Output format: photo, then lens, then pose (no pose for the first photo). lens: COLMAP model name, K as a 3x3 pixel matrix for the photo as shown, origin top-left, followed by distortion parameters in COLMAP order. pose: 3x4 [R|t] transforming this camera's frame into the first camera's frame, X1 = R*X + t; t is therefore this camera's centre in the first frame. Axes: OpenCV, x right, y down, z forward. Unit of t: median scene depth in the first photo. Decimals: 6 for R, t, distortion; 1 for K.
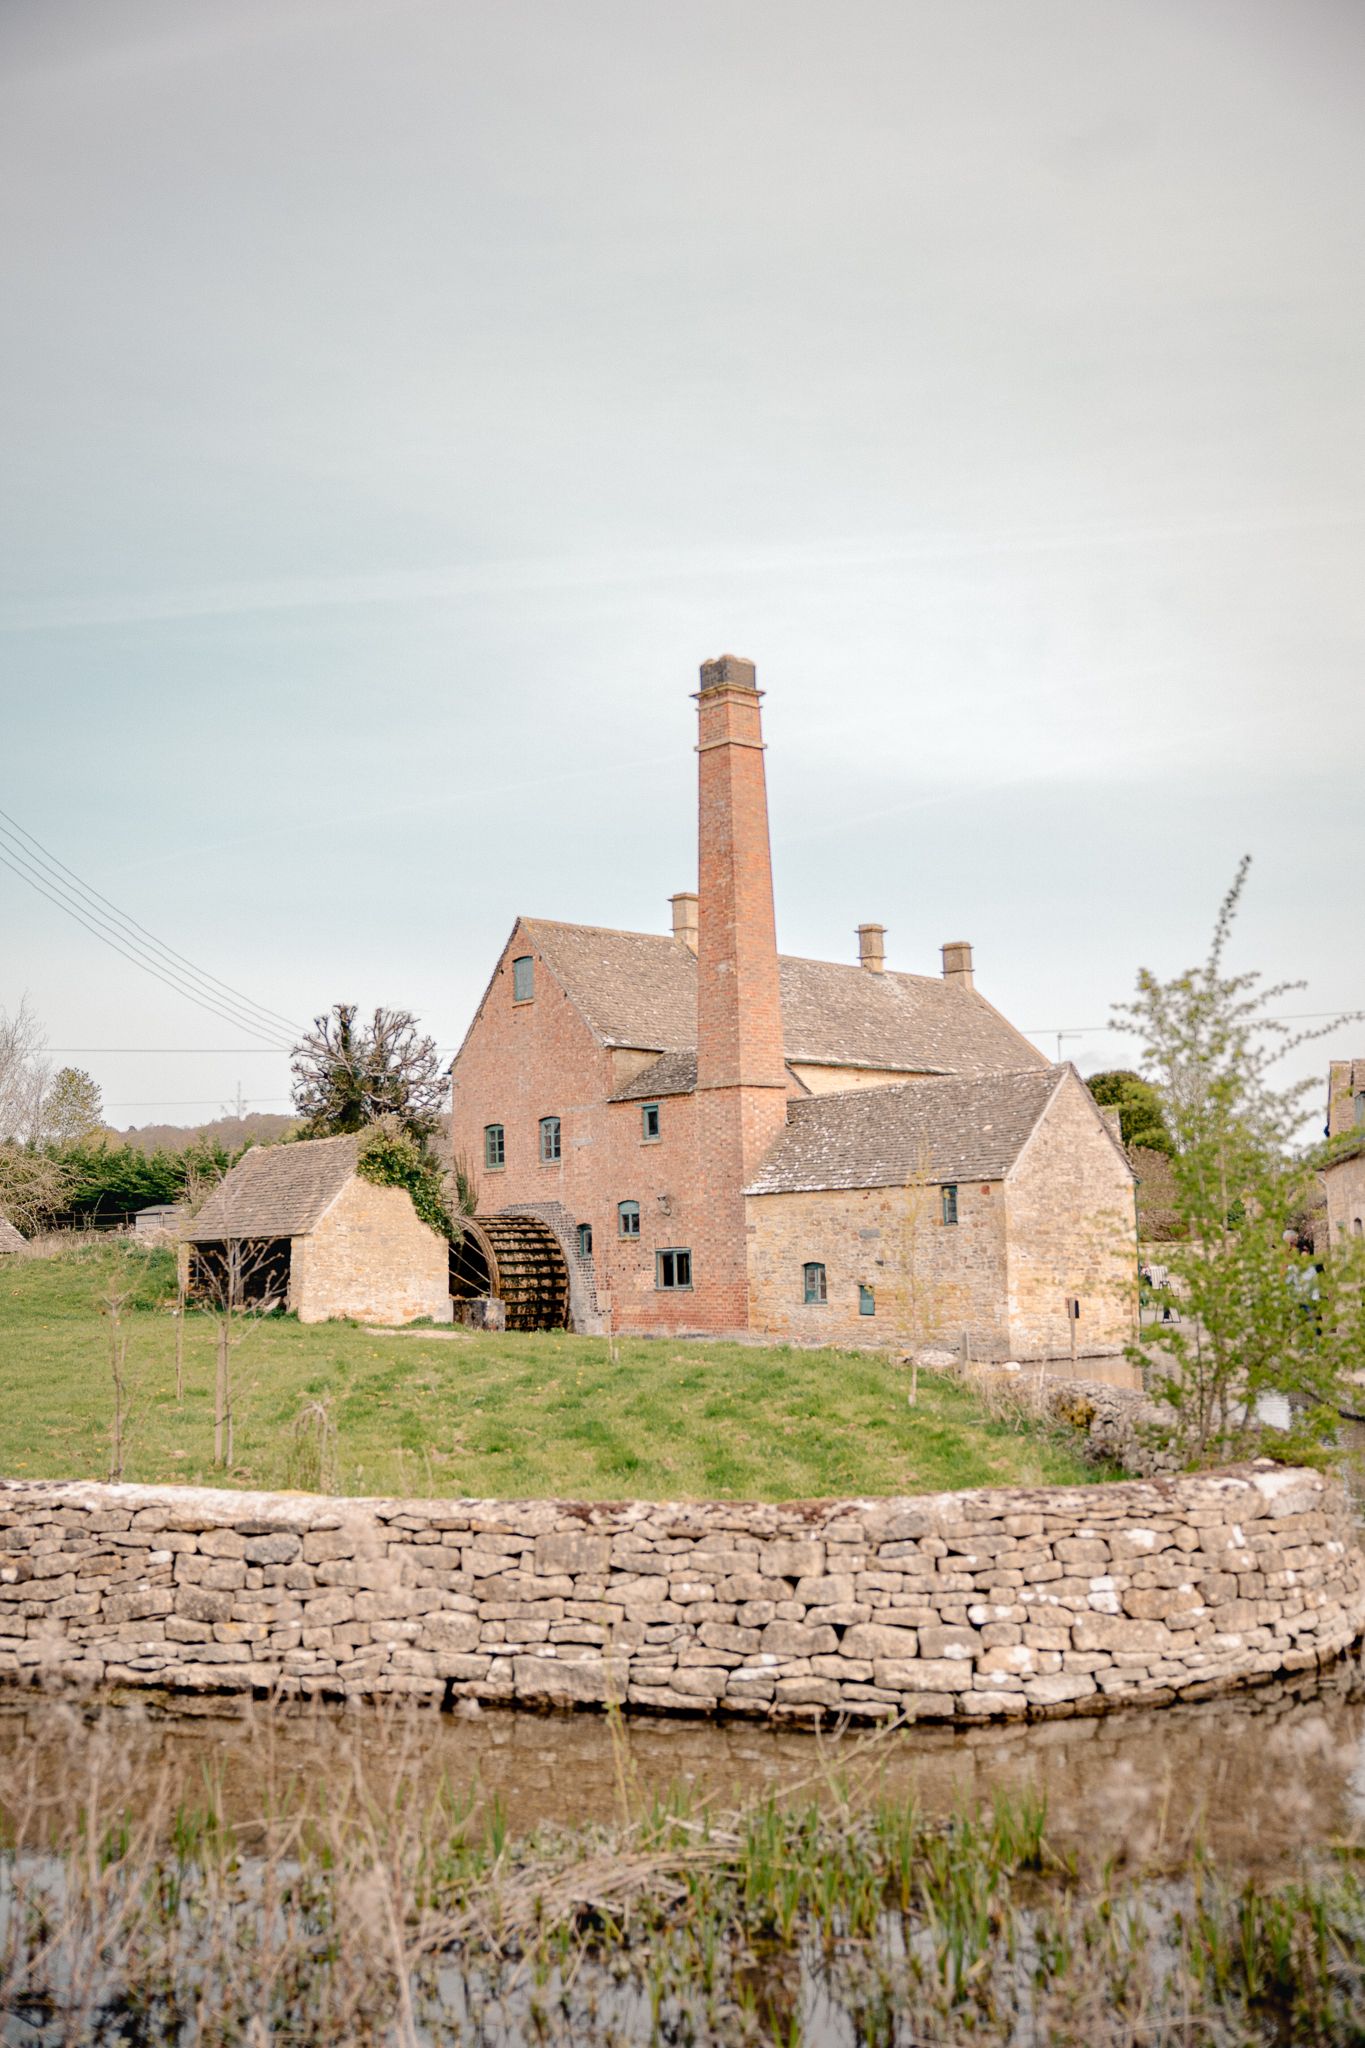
lens RADIAL K [[2061.8, 0, 681.9], [0, 2061.8, 1024.6], [0, 0, 1]] dist [0.041493, 0.000000]
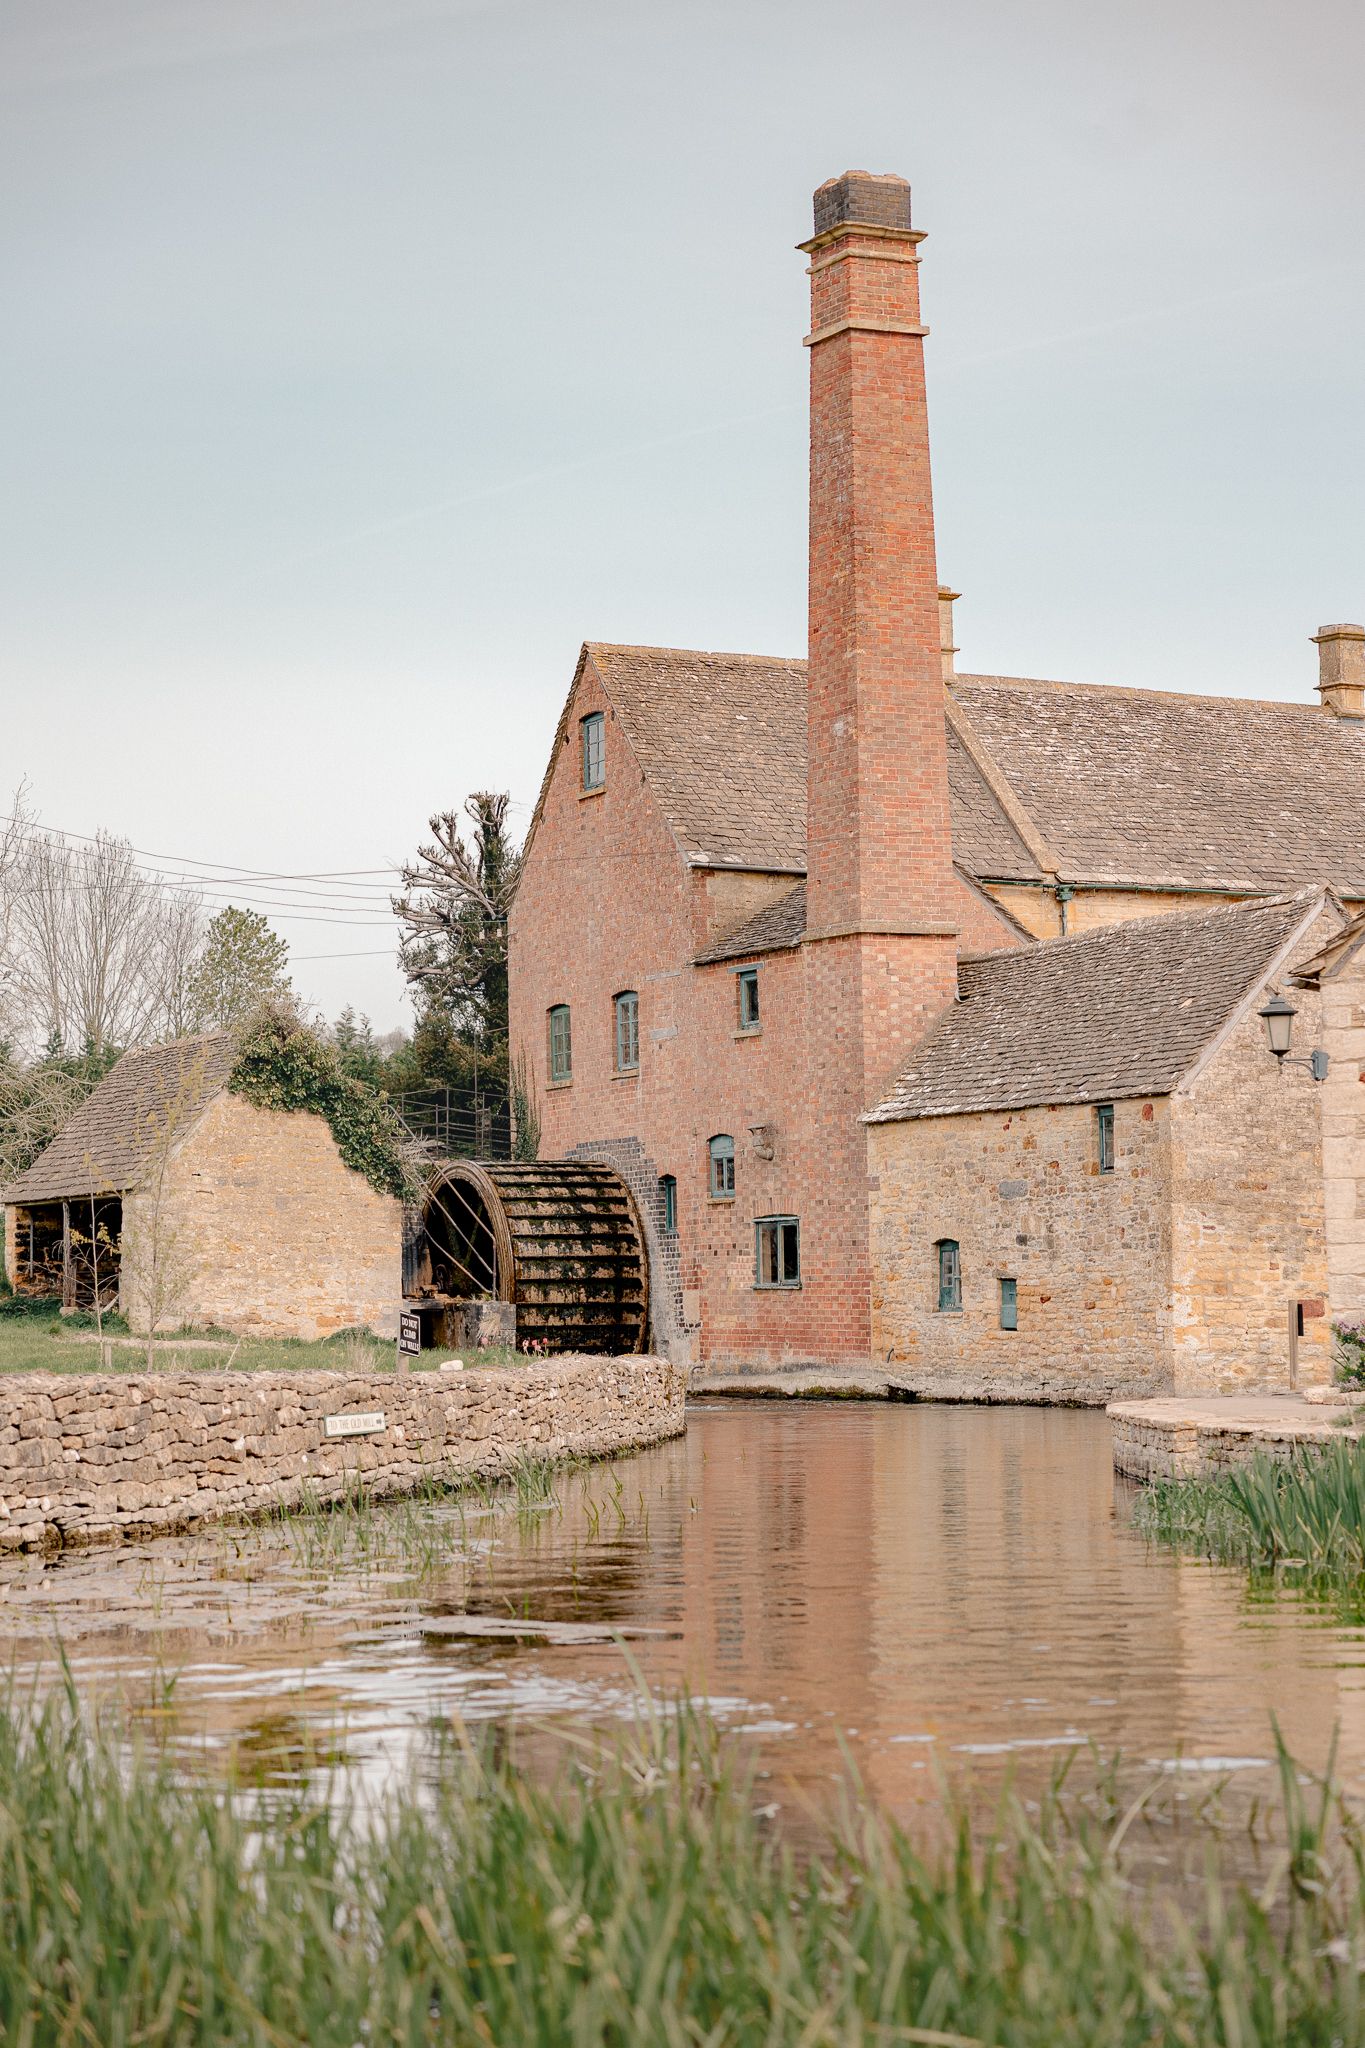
lens RADIAL K [[4131.5, 0, 688.7], [0, 4131.5, 1028.5], [0, 0, 1]] dist [0.075849, 0.000000]
pose [[0.967077, -0.008305, -0.254347, 0.266409], [0.022390, 0.998368, 0.052532, -0.005488], [0.253496, -0.056497, 0.965685, -0.120760]]
